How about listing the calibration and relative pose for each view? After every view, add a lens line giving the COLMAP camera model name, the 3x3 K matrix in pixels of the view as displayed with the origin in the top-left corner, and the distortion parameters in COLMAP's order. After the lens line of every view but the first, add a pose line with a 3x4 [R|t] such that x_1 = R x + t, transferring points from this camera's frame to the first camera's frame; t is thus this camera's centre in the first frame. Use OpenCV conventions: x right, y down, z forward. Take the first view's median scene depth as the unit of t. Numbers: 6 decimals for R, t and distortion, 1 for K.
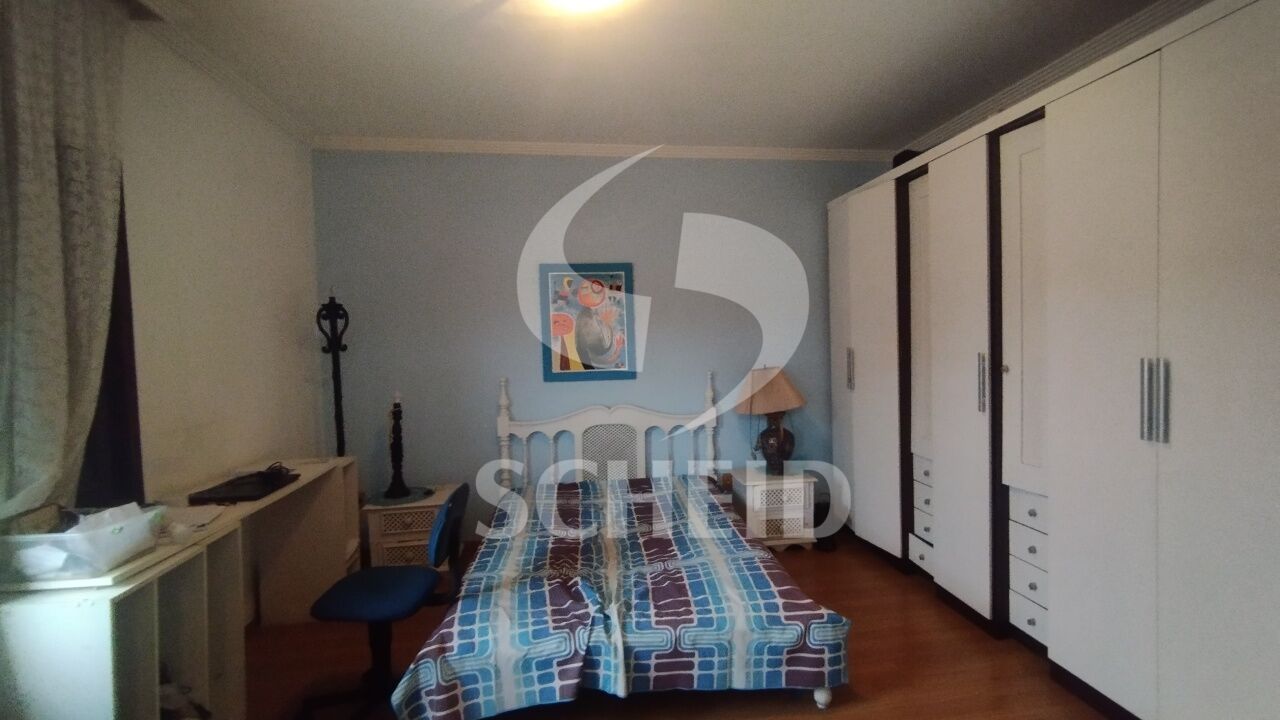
lens RADIAL K [[599.0, 0, 650.7], [0, 599.0, 360.6], [0, 0, 1]] dist [-0.001673, -0.001109]
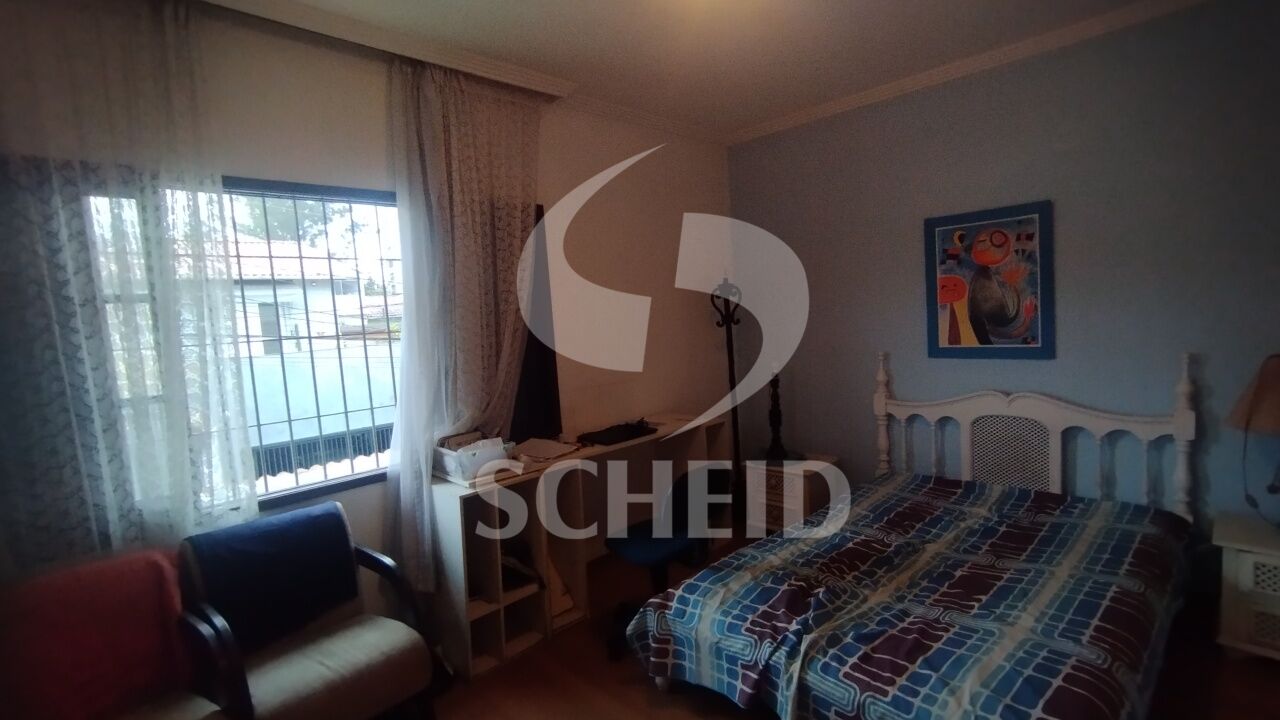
lens RADIAL K [[583.0, 0, 648.7], [0, 583.0, 362.9], [0, 0, 1]] dist [-0.000658, -0.003765]
pose [[0.604274, 0.052341, -0.795056, 0.388299], [0.017386, 0.996736, 0.078832, -0.047685], [0.796587, -0.061459, 0.601392, 0.278920]]
